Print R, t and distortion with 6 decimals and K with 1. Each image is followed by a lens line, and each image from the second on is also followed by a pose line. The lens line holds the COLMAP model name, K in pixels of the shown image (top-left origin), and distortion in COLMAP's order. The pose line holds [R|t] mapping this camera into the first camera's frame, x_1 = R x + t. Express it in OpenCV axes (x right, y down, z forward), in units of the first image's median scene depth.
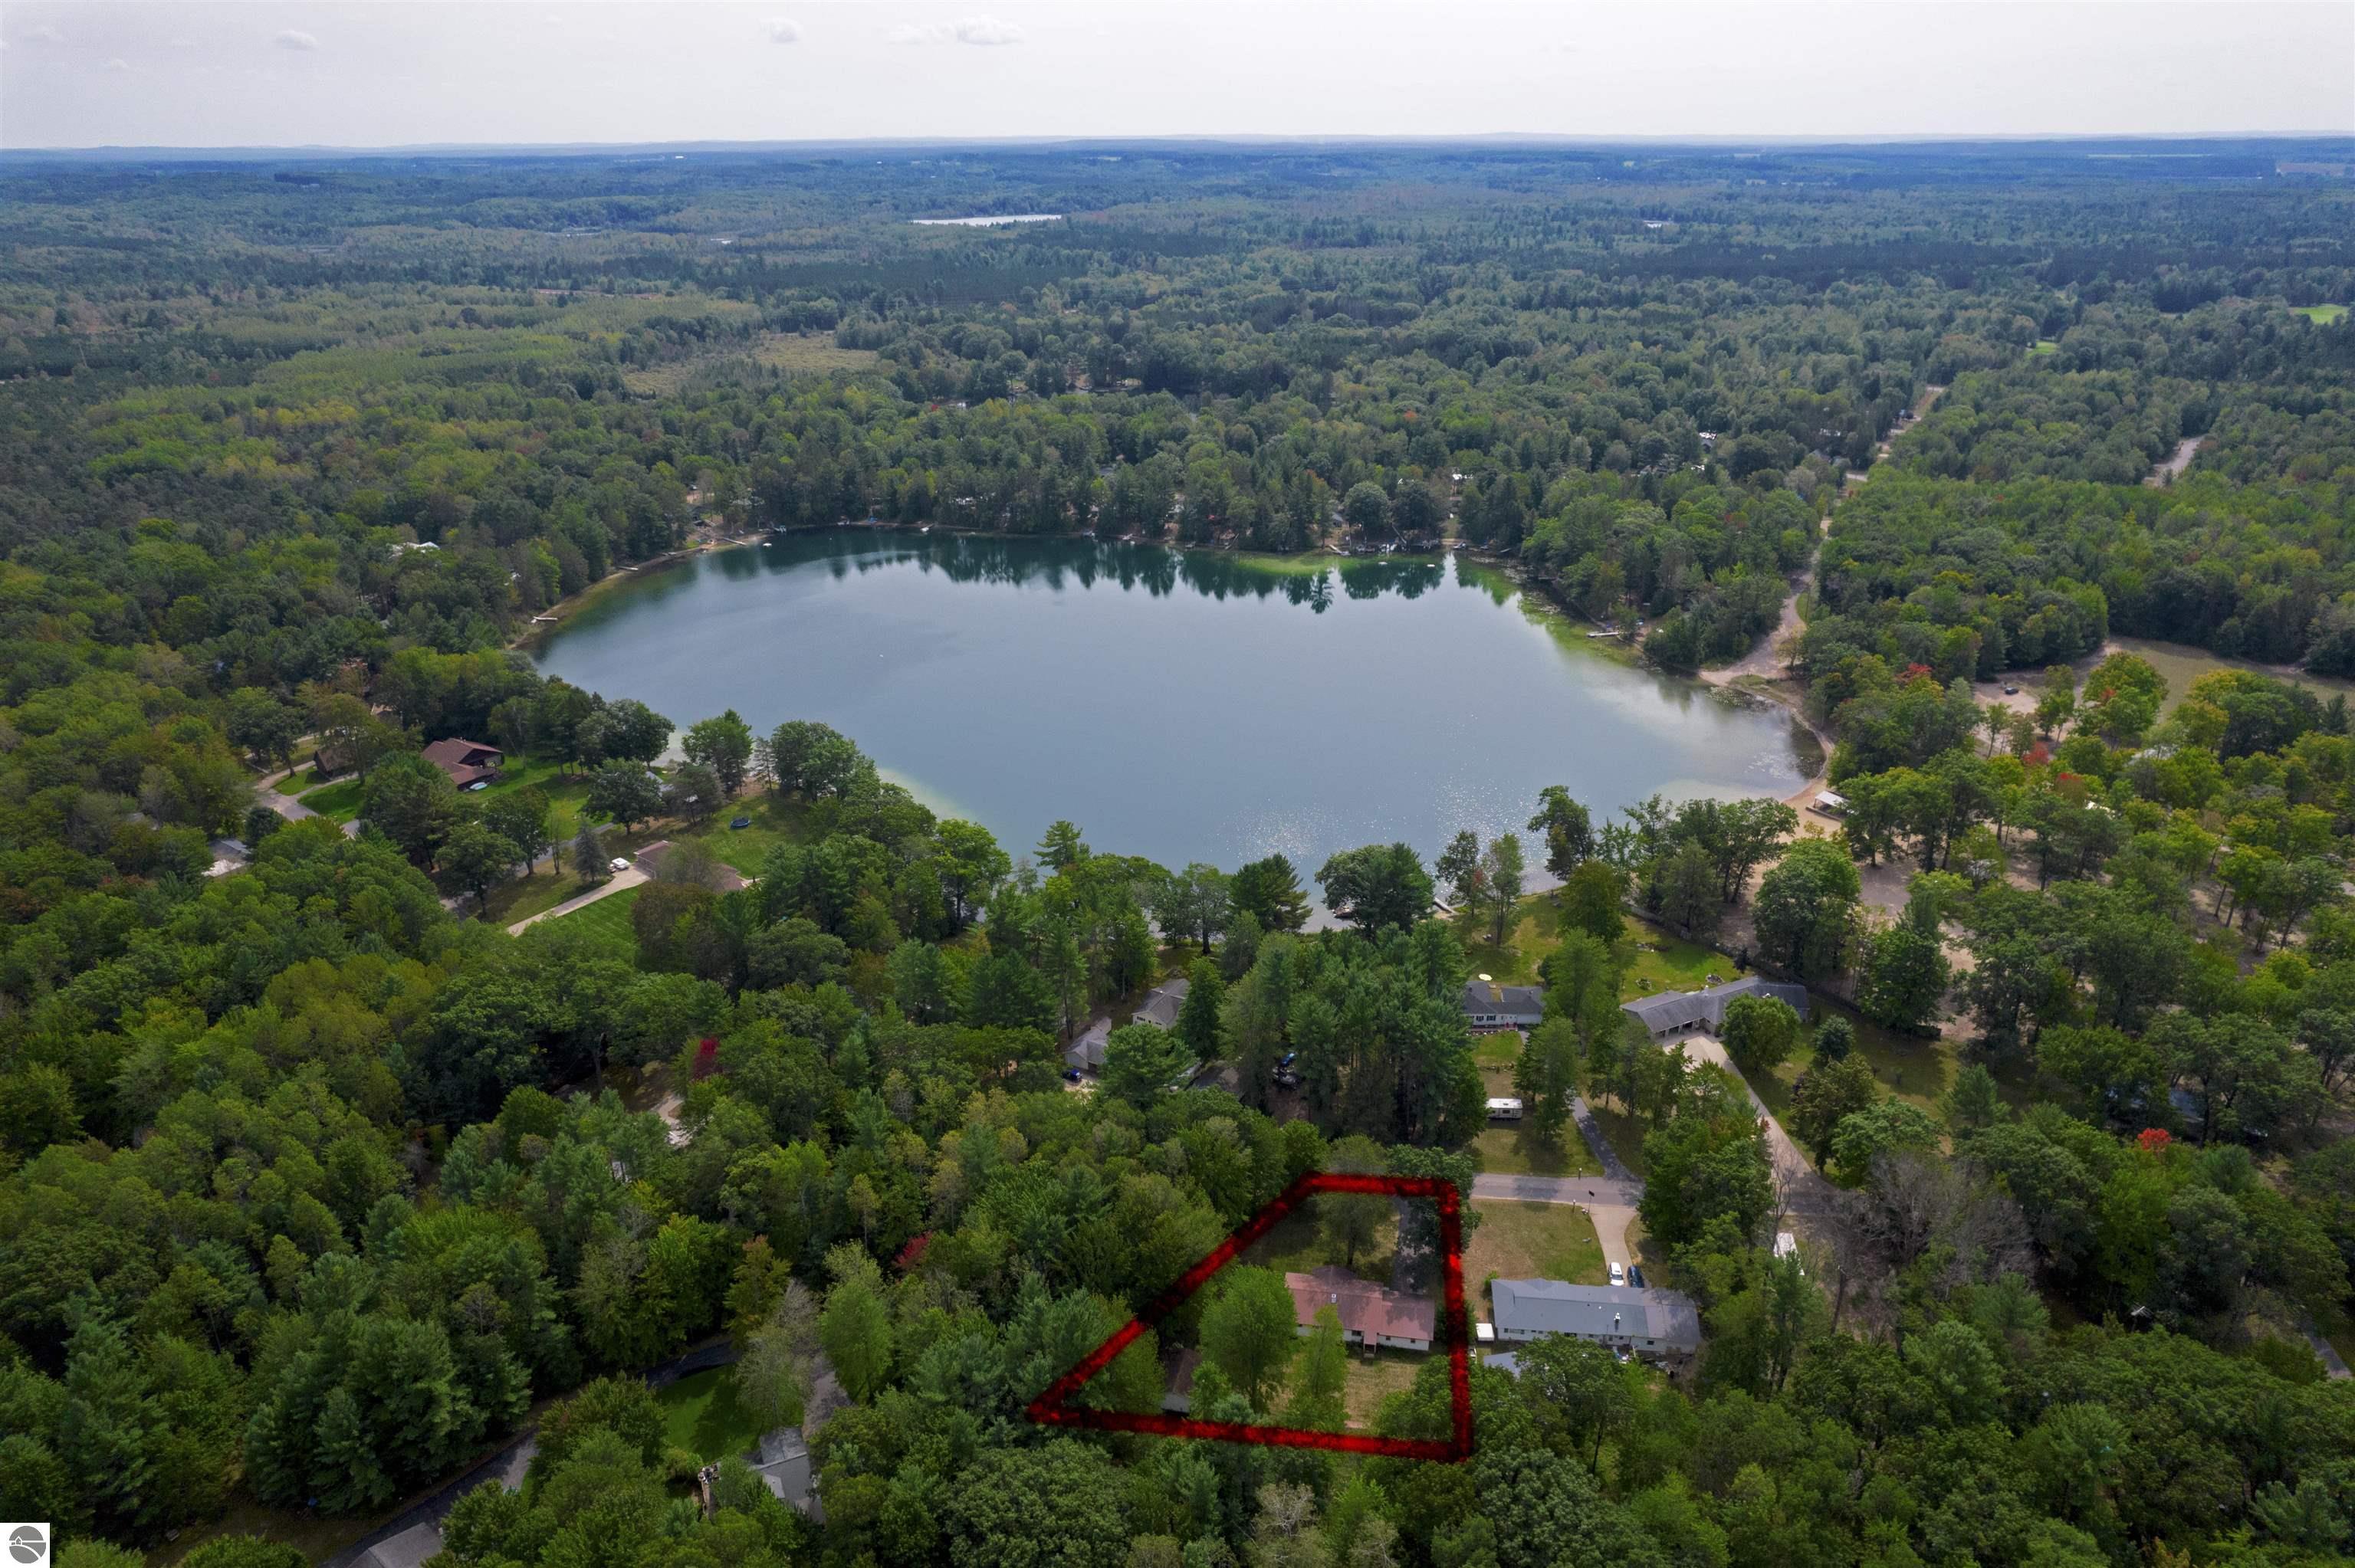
lens RADIAL K [[1526.9, 0, 1177.5], [0, 1526.9, 784.0], [0, 0, 1]] dist [-0.075327, 0.073622]
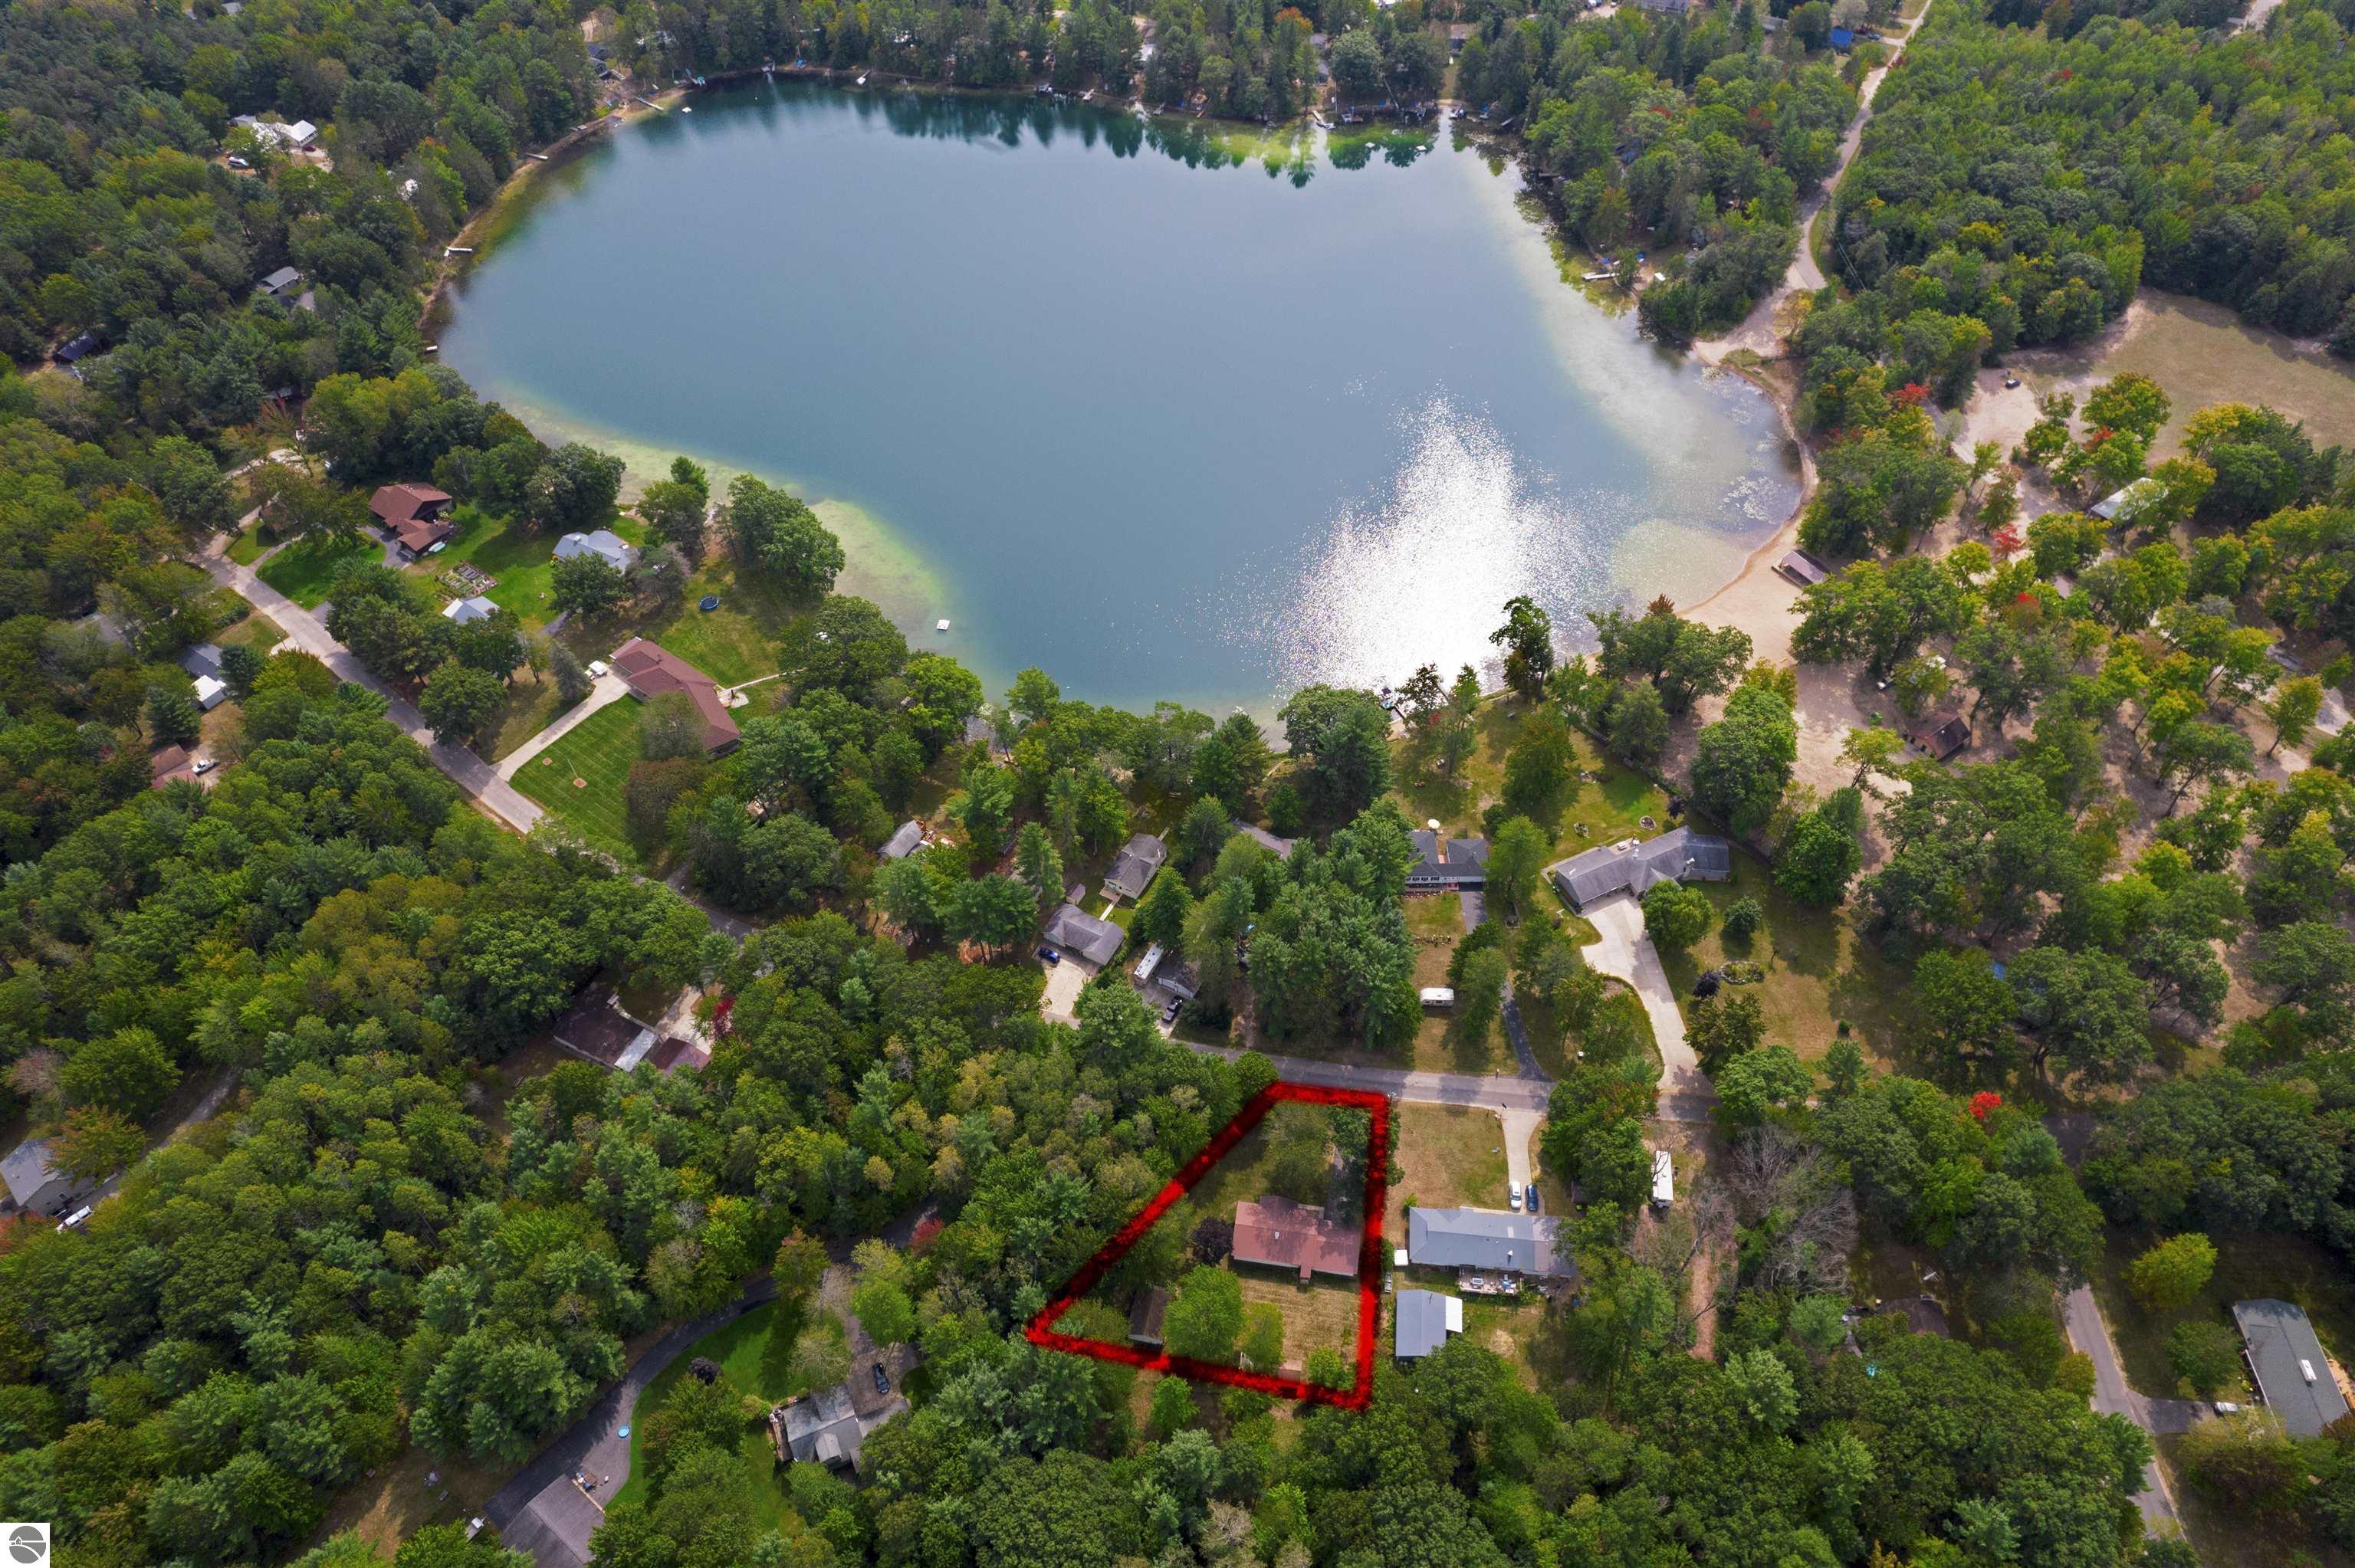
lens RADIAL K [[1526.9, 0, 1177.5], [0, 1526.9, 784.0], [0, 0, 1]] dist [-0.075327, 0.073622]
pose [[0.999864, -0.009362, 0.013567, 0.007941], [0.002665, 0.904046, 0.427428, -0.357239], [-0.016267, -0.427333, 0.903948, 0.047016]]
